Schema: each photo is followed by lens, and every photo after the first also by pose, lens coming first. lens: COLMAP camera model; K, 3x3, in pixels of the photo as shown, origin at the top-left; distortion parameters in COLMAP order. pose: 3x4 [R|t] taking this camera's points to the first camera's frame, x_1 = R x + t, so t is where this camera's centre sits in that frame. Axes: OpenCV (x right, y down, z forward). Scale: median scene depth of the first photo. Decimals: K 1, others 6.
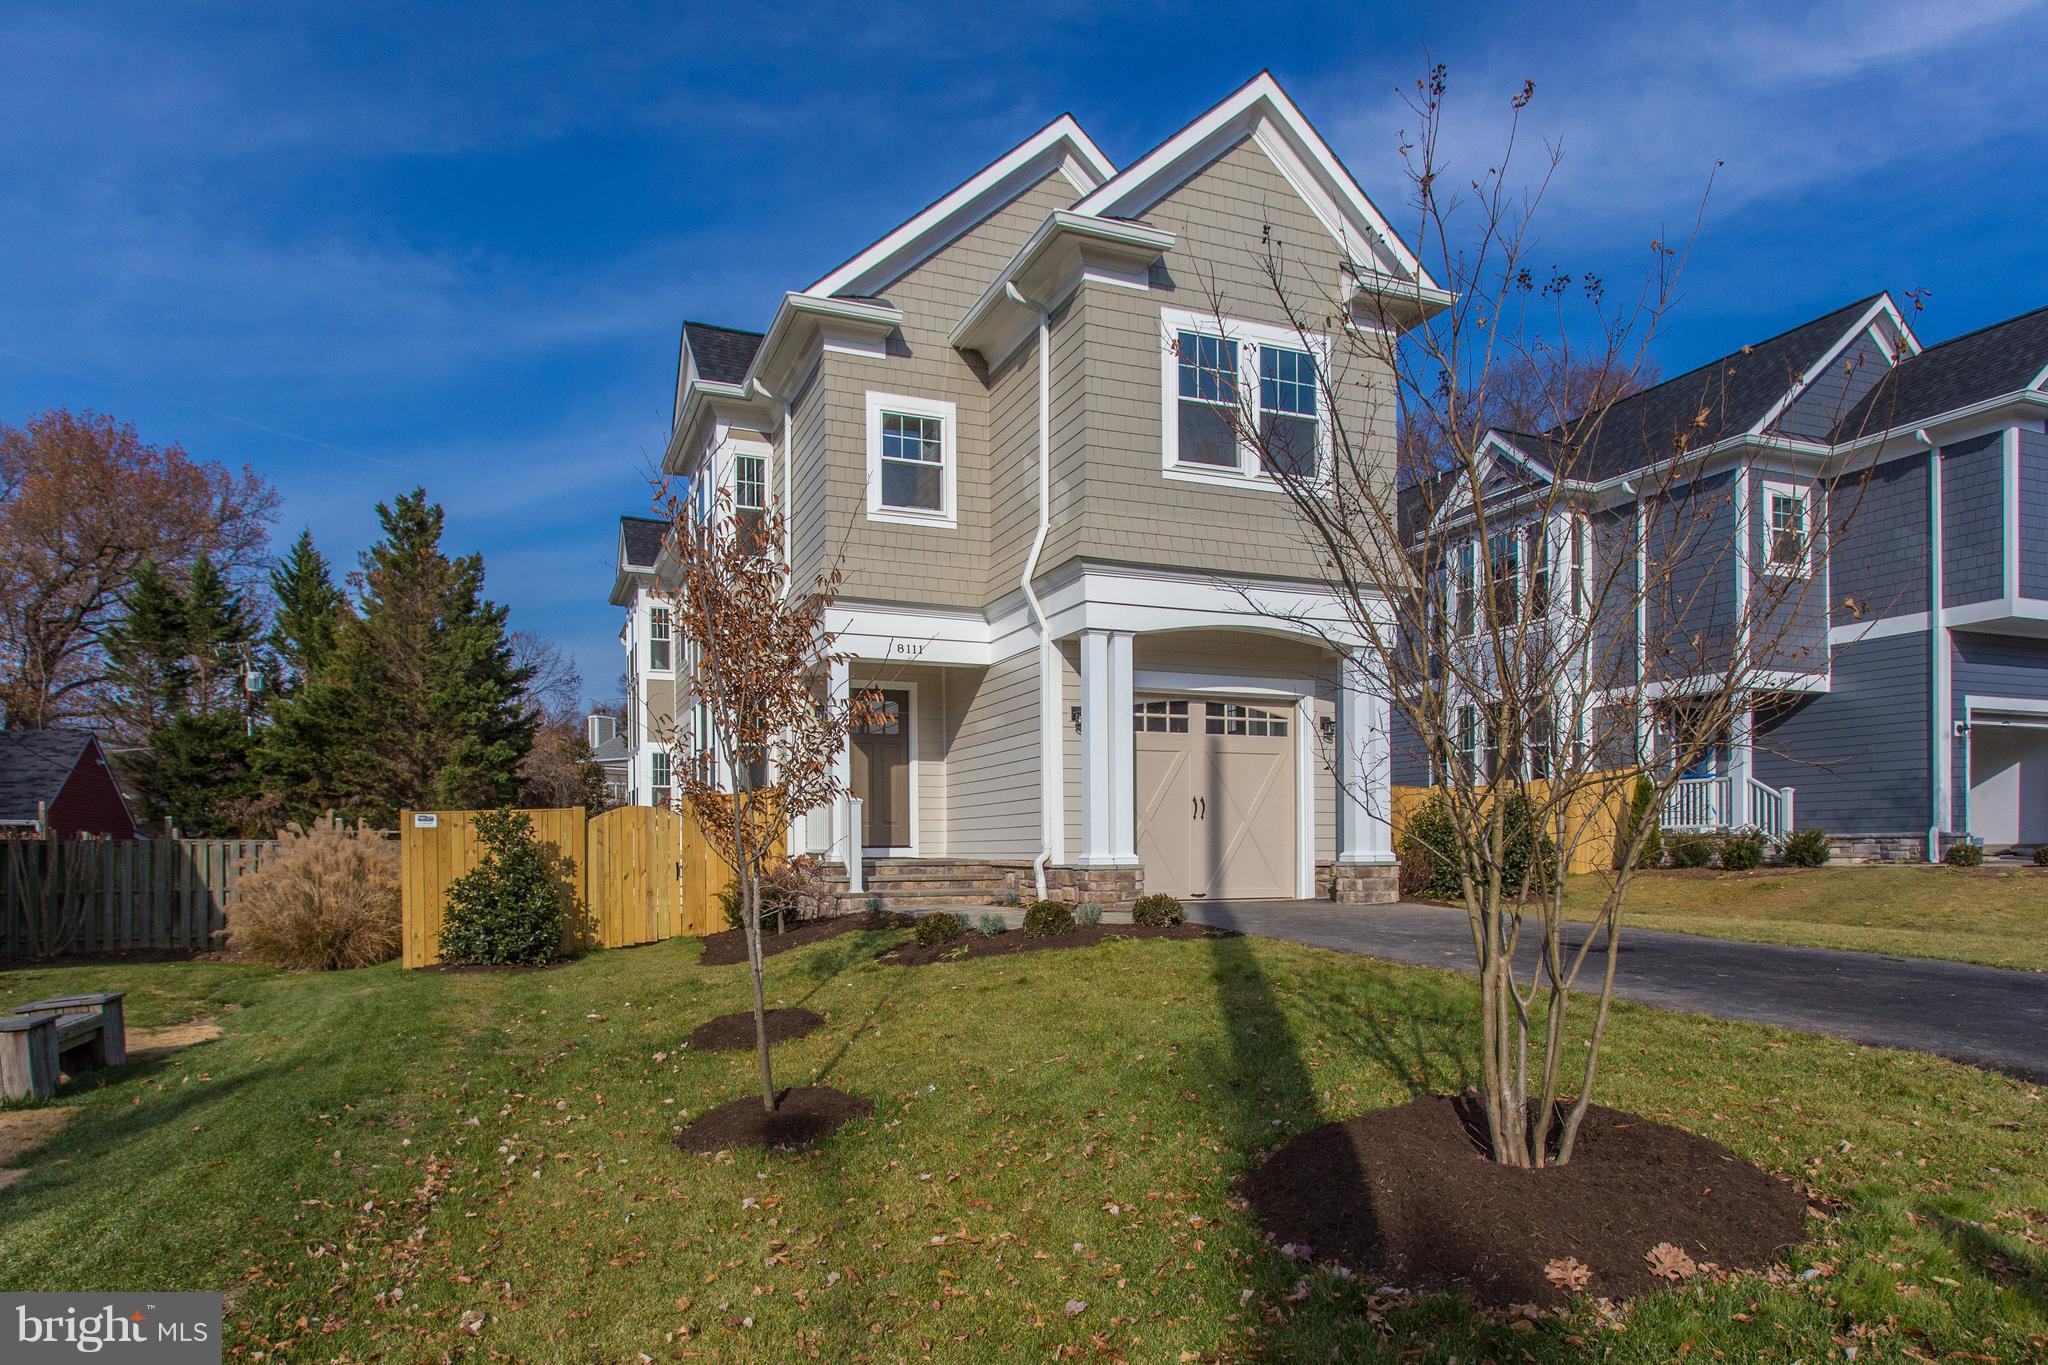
lens RADIAL K [[1169.9, 0, 1019.7], [0, 1169.9, 832.6], [0, 0, 1]] dist [-0.000153, 0.000006]
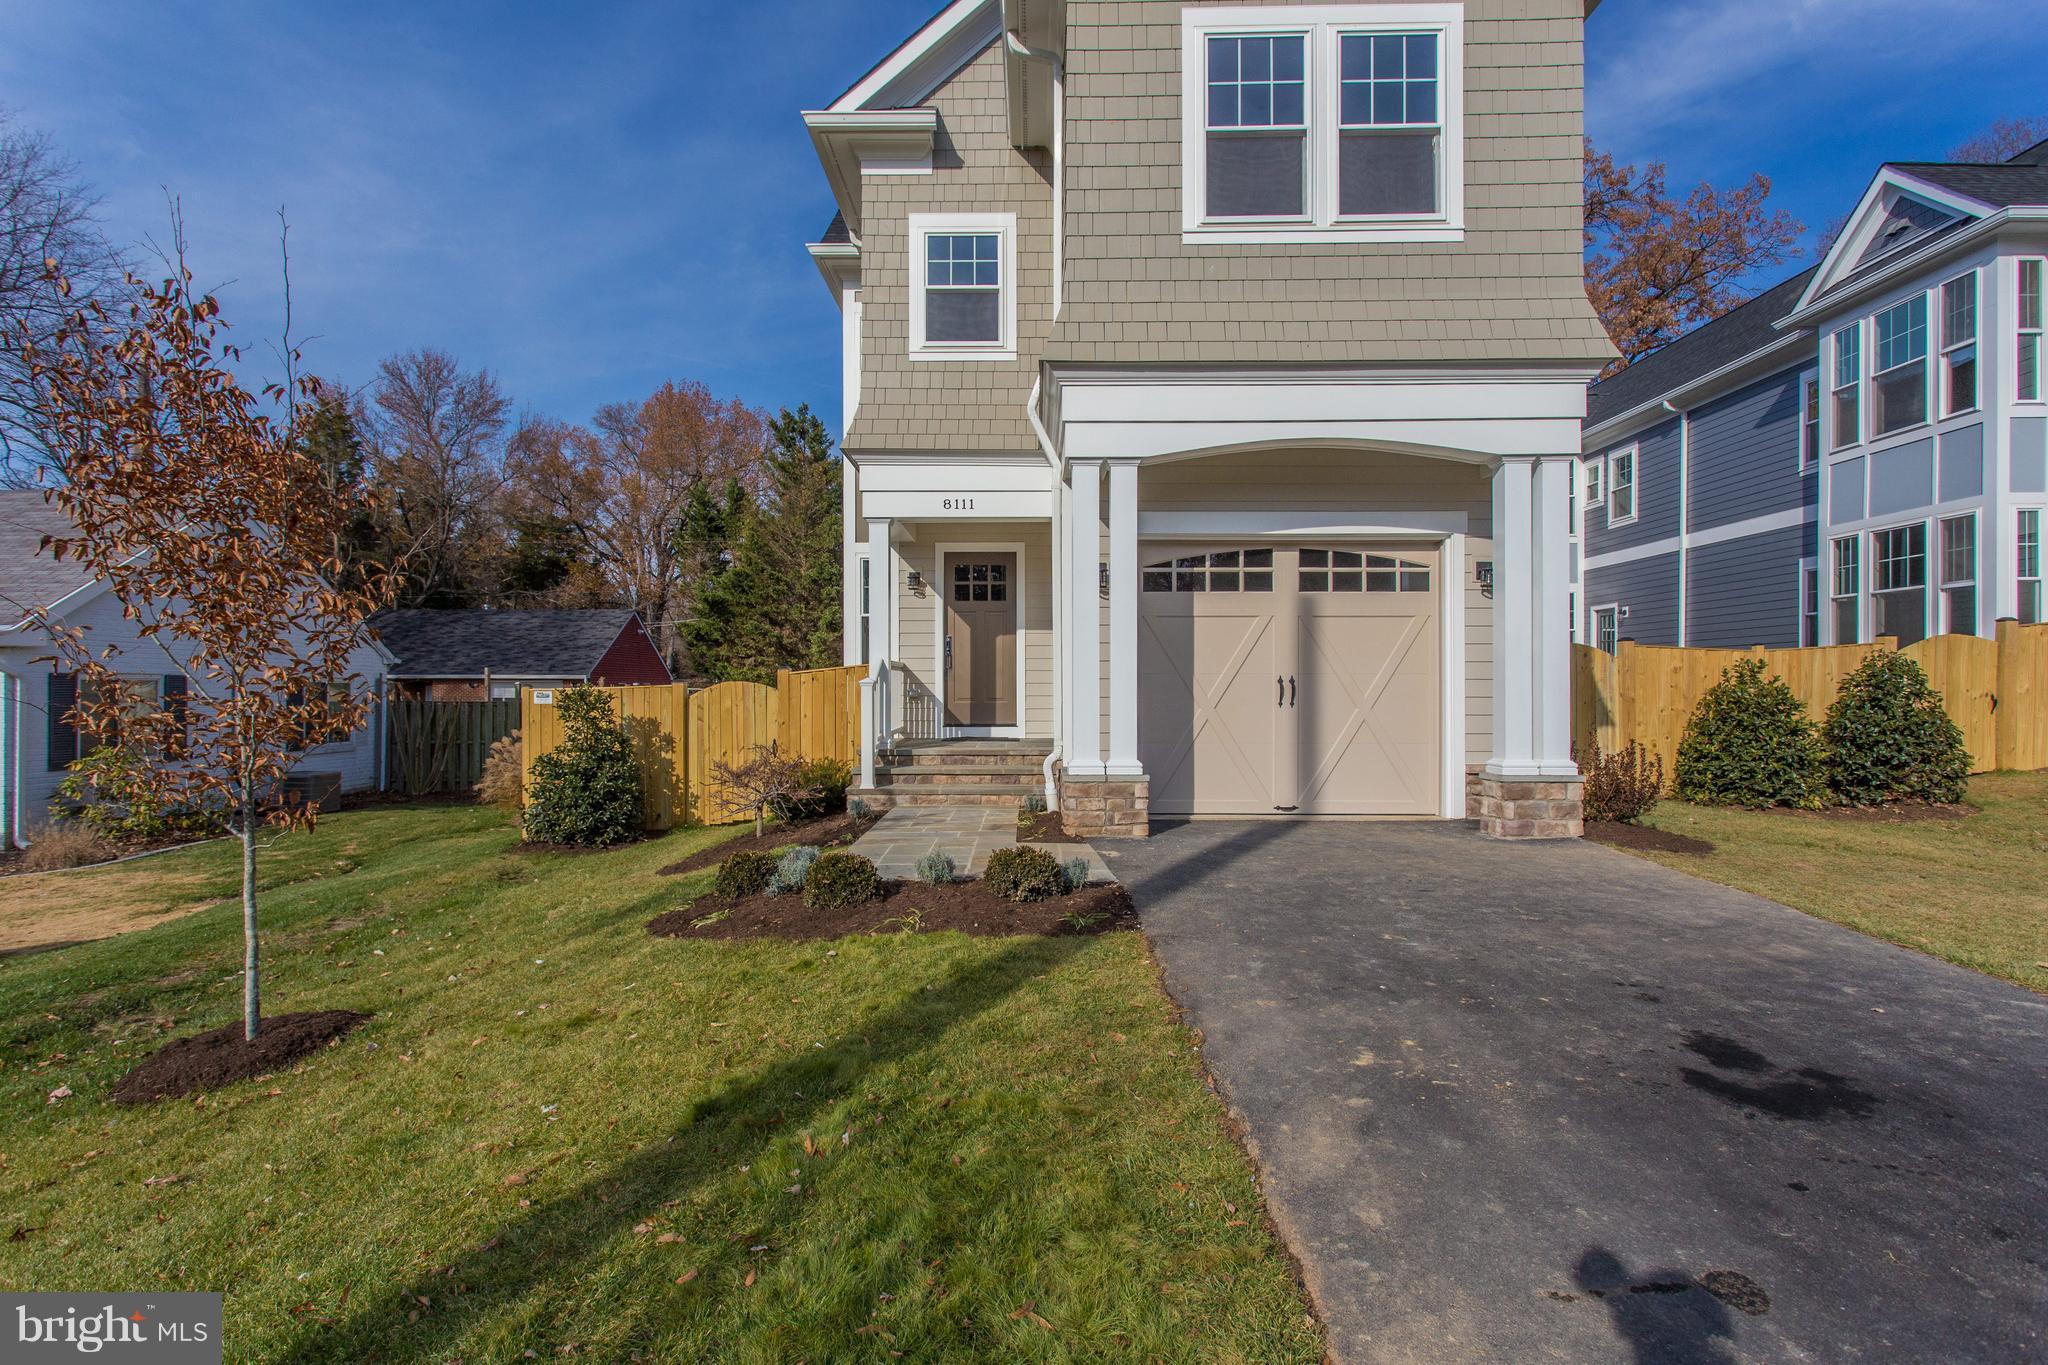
lens RADIAL K [[989.2, 0, 1023.1], [0, 989.2, 676.2], [0, 0, 1]] dist [0.008949, 0.001051]
pose [[0.925768, 0.000594, -0.378092, 0.229640], [-0.000533, 1.000000, 0.000266, -0.029878], [0.378092, -0.000044, 0.925768, 0.341033]]
